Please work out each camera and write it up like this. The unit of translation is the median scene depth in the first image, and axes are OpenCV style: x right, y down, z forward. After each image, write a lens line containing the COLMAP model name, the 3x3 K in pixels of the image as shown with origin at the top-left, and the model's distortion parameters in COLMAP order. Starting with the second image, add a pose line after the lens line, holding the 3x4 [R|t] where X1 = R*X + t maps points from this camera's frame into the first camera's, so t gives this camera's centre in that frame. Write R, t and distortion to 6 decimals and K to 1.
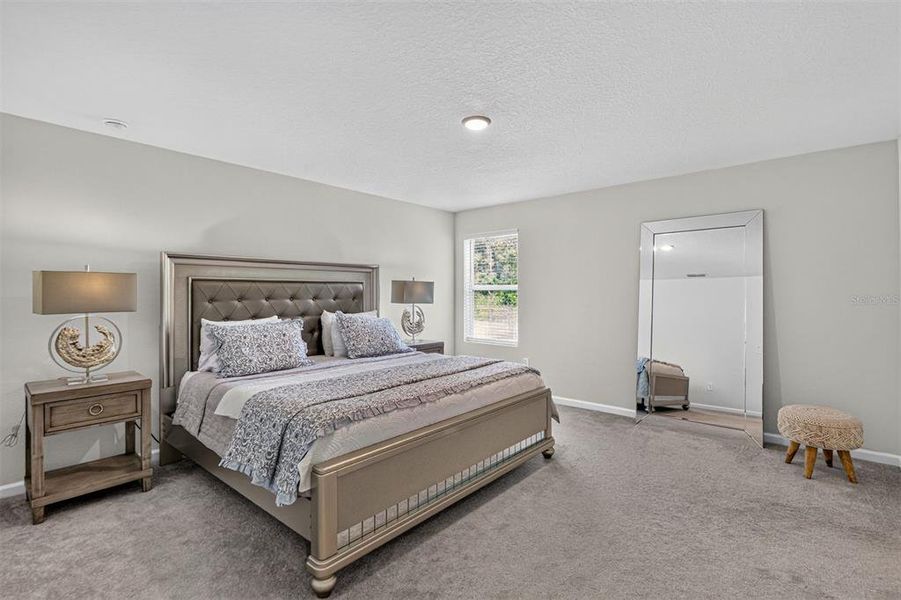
lens RADIAL K [[427.5, 0, 445.9], [0, 427.5, 298.7], [0, 0, 1]] dist [-0.004826, -0.000842]
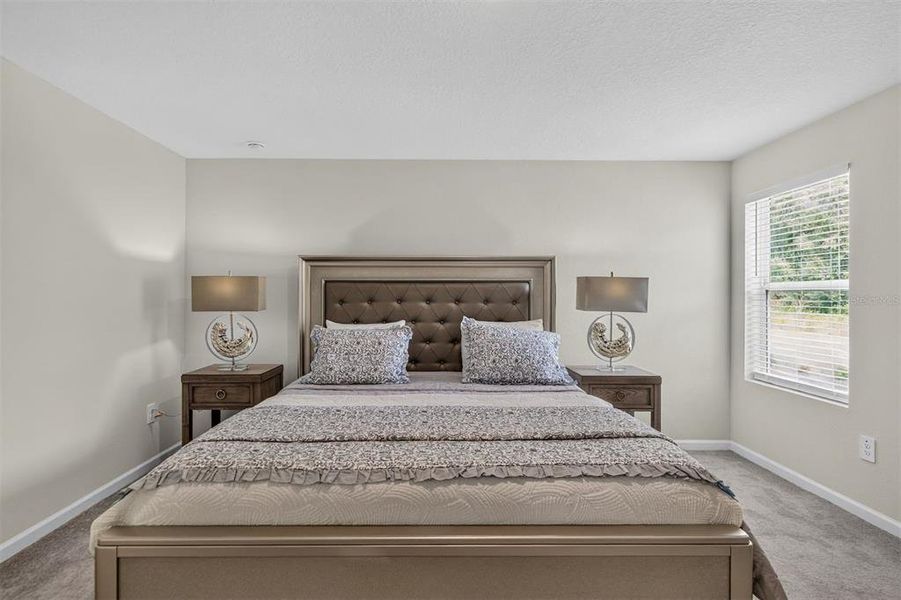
lens RADIAL K [[427.5, 0, 451.4], [0, 427.5, 297.9], [0, 0, 1]] dist [-0.004826, -0.000842]
pose [[0.663493, 0.007612, -0.748144, 0.332301], [-0.013151, 0.999912, -0.001489, -0.006937], [0.748067, 0.010827, 0.663535, 0.497176]]
